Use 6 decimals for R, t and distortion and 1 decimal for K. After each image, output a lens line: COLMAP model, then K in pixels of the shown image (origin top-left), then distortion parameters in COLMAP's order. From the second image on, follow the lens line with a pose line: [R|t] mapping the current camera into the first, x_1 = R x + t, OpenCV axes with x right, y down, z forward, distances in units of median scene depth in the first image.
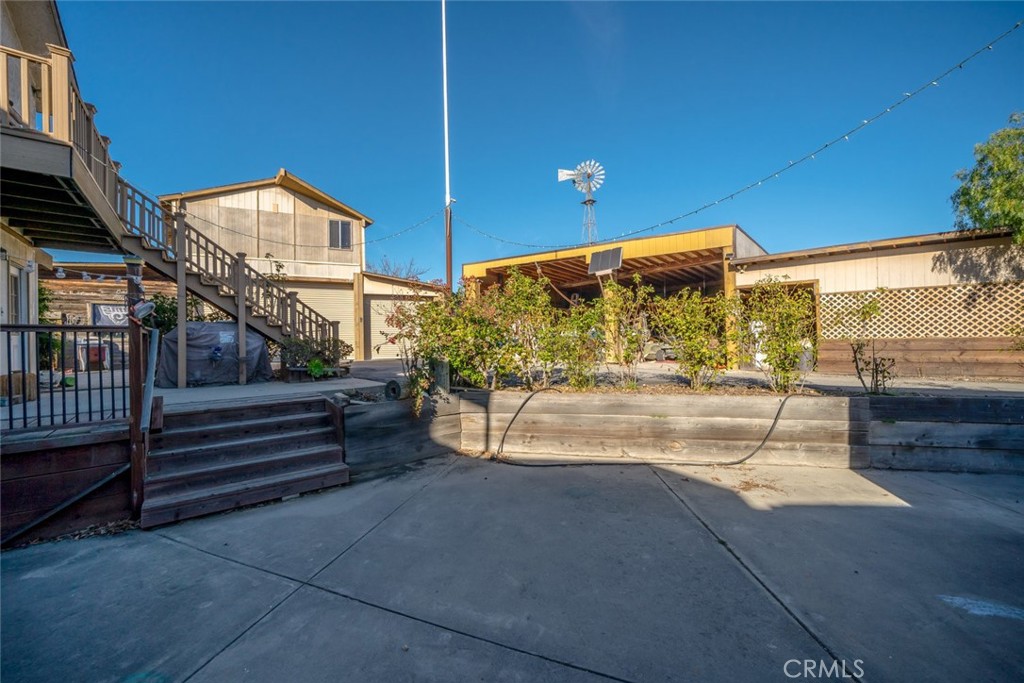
lens RADIAL K [[382.9, 0, 510.3], [0, 382.9, 341.8], [0, 0, 1]] dist [-0.000957, -0.000008]
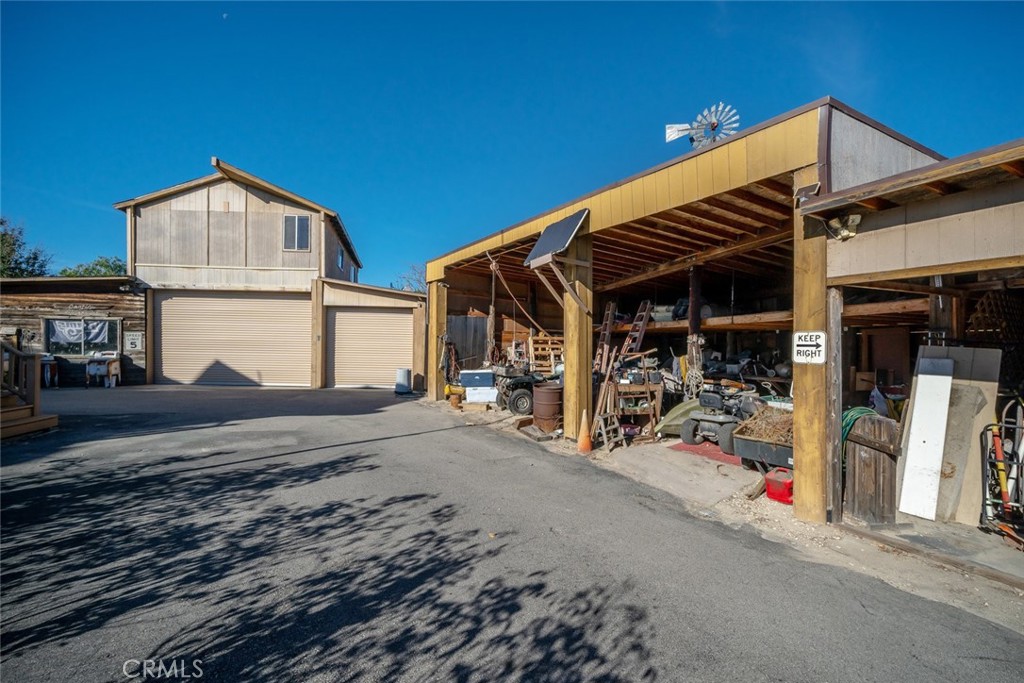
lens RADIAL K [[406.1, 0, 516.9], [0, 406.1, 350.4], [0, 0, 1]] dist [0.000350, -0.000047]
pose [[0.924345, 0.033128, -0.380118, 0.347136], [-0.034291, 0.999405, 0.003713, -0.053220], [0.380014, 0.009602, 0.924931, 0.408471]]
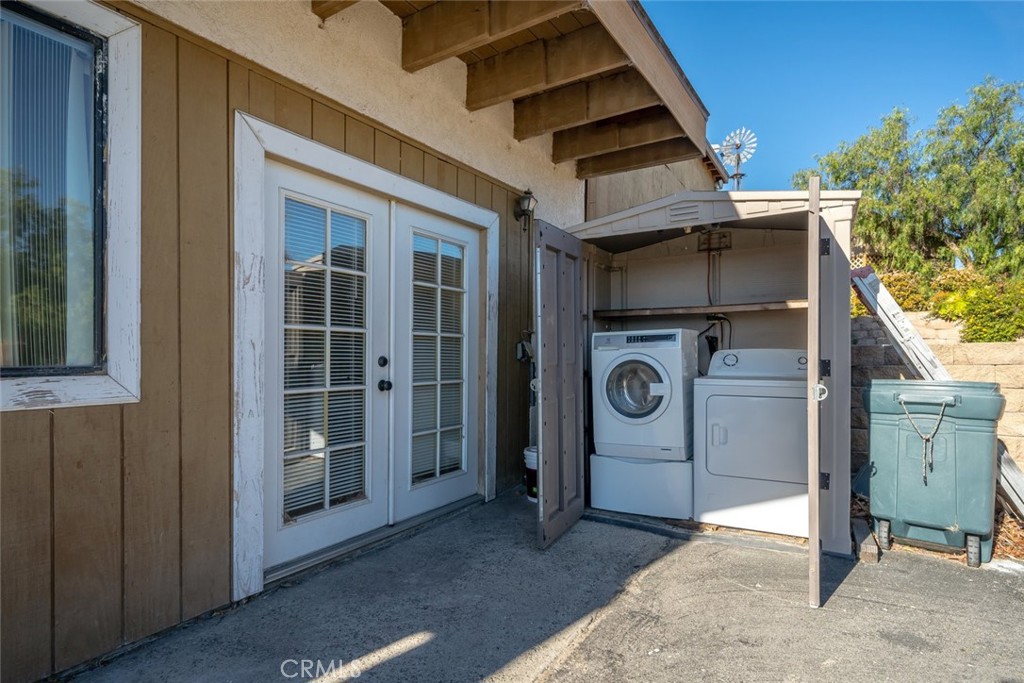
lens RADIAL K [[507.4, 0, 514.0], [0, 507.4, 357.4], [0, 0, 1]] dist [0.003637, 0.000083]
pose [[0.897656, 0.016157, -0.440400, 0.544898], [-0.011842, 0.999851, 0.012544, 0.101442], [0.440537, -0.006045, 0.897714, -0.605896]]
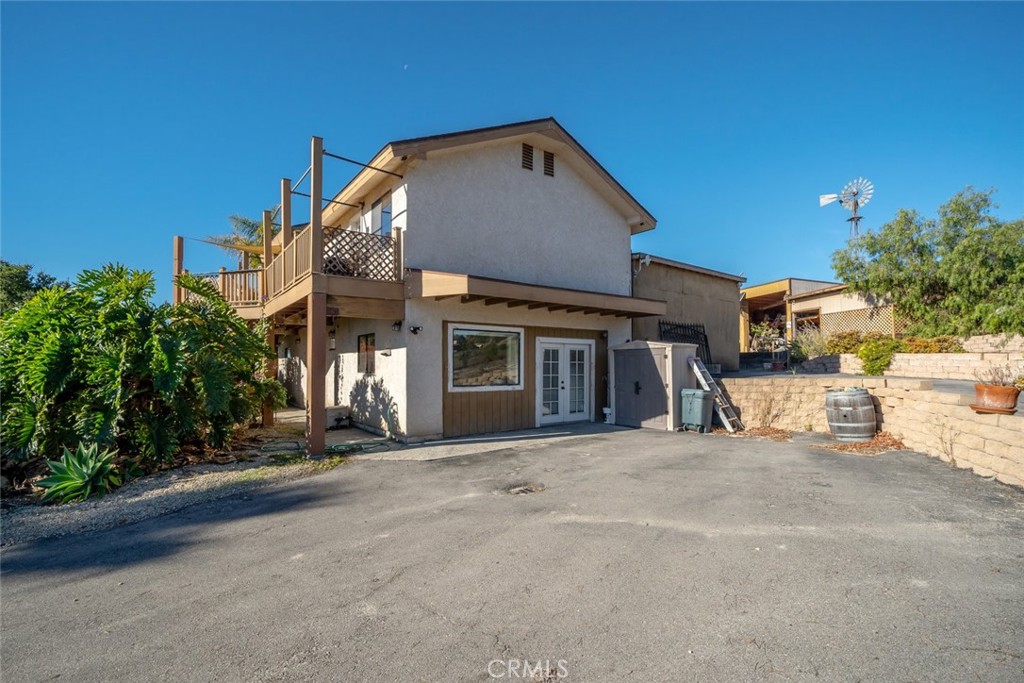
lens RADIAL K [[422.6, 0, 516.5], [0, 422.6, 351.1], [0, 0, 1]] dist [0.001553, -0.000172]
pose [[0.680289, -0.011790, -0.732849, 0.859500], [-0.007525, 0.999706, -0.023068, 0.072362], [0.732905, 0.021208, 0.680000, -0.967904]]
